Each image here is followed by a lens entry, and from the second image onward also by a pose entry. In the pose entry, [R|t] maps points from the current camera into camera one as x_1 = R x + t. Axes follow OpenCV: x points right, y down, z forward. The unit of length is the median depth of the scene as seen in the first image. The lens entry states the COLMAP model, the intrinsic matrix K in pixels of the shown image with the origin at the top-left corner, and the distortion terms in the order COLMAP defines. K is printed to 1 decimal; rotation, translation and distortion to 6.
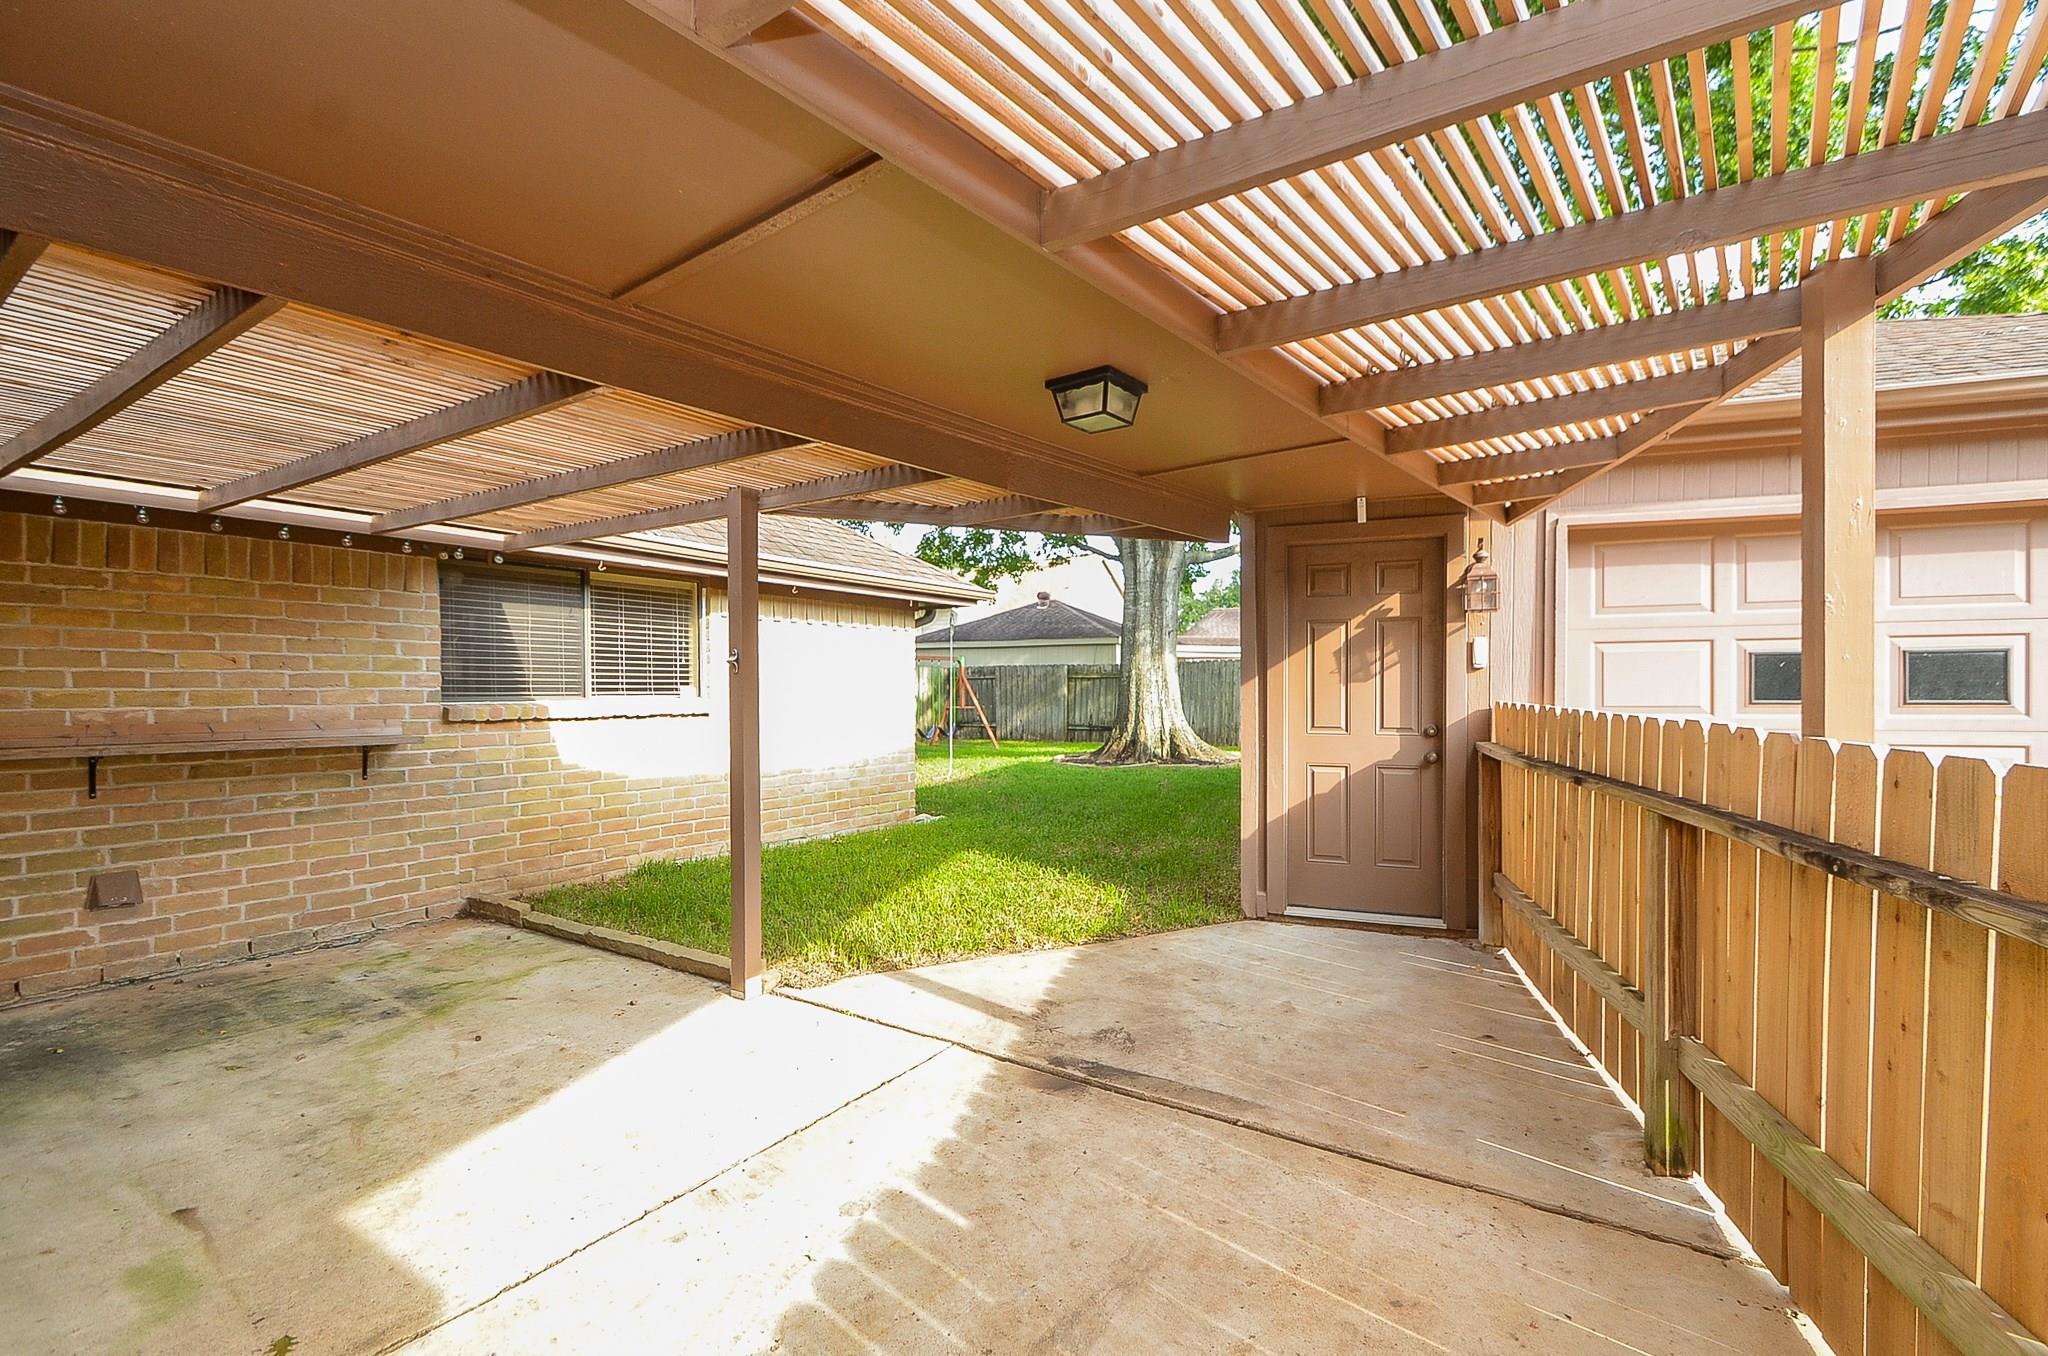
lens RADIAL K [[886.5, 0, 1031.8], [0, 886.5, 695.9], [0, 0, 1]] dist [0.029545, -0.019398]
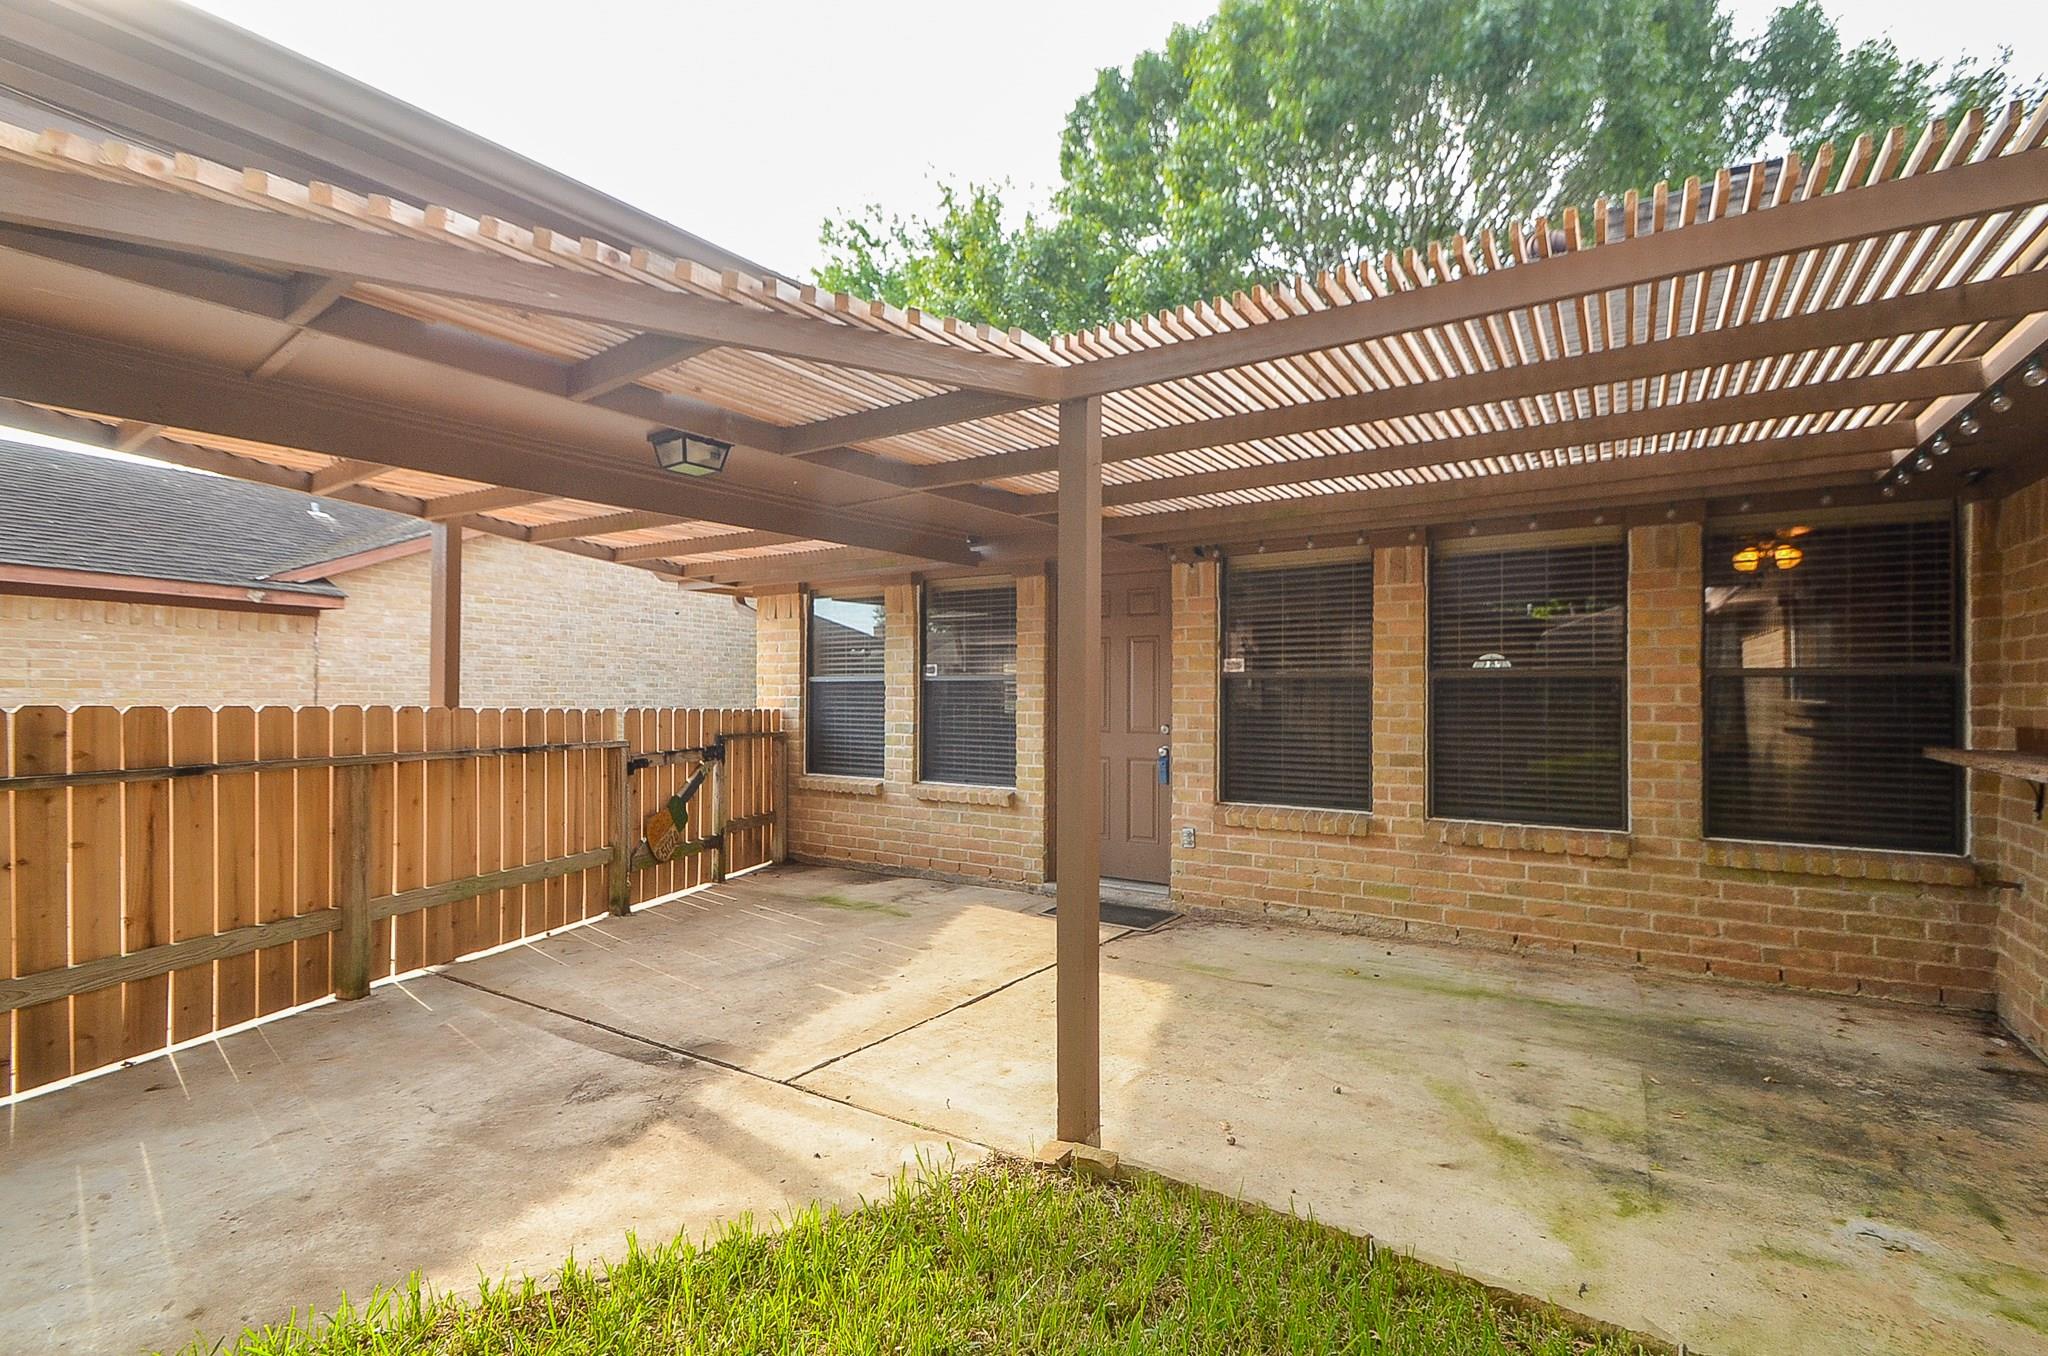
lens RADIAL K [[886.5, 0, 1031.8], [0, 886.5, 695.9], [0, 0, 1]] dist [0.029545, -0.019398]
pose [[-0.999807, 0.000179, -0.019636, -0.306858], [0.000002, 0.999960, 0.008980, -0.002502], [0.019637, 0.008978, -0.999767, 1.832322]]
